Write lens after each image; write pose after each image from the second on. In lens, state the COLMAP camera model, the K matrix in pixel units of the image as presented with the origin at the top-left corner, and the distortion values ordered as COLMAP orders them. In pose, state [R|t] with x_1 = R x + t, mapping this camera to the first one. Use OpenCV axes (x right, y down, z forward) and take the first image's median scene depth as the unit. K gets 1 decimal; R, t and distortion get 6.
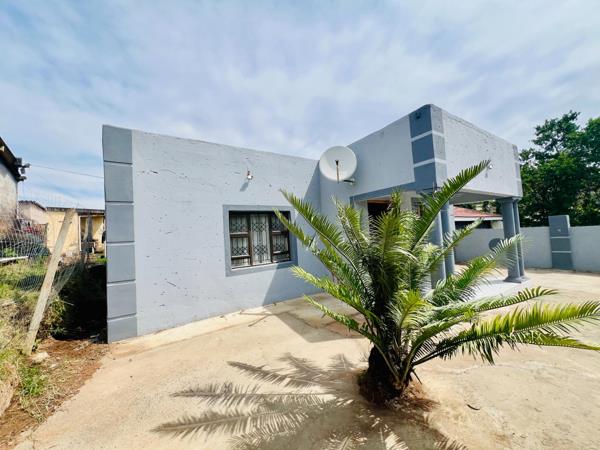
lens RADIAL K [[238.7, 0, 298.4], [0, 238.7, 223.7], [0, 0, 1]] dist [0.001051, -0.000059]
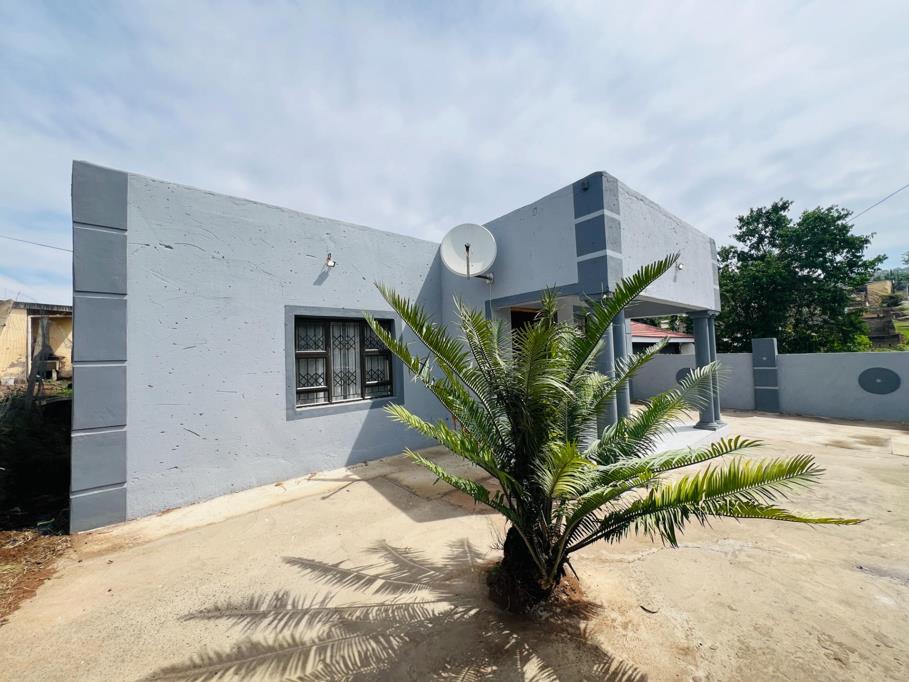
lens RADIAL K [[359.5, 0, 453.4], [0, 359.5, 339.3], [0, 0, 1]] dist [-0.000376, 0.000388]
pose [[0.992882, 0.028750, 0.115581, 0.018158], [-0.028194, 0.999582, -0.006446, 0.004284], [-0.115718, 0.003142, 0.993277, 0.018680]]
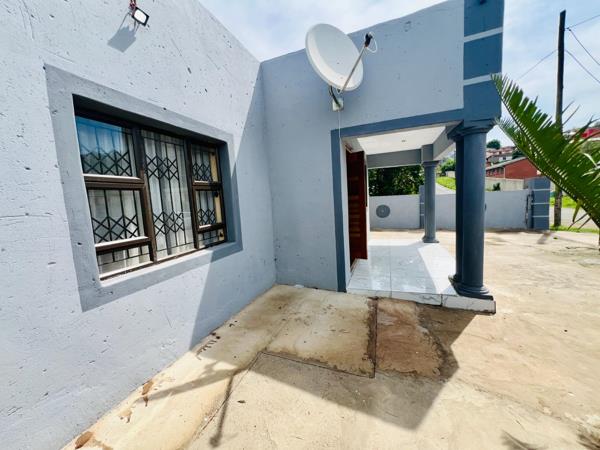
lens RADIAL K [[238.7, 0, 298.4], [0, 238.7, 223.7], [0, 0, 1]] dist [0.001051, -0.000059]
pose [[0.816863, -0.046383, 0.574964, -0.296844], [-0.015659, 0.994611, 0.102485, 0.087569], [-0.576619, -0.092720, 0.811735, 0.716761]]
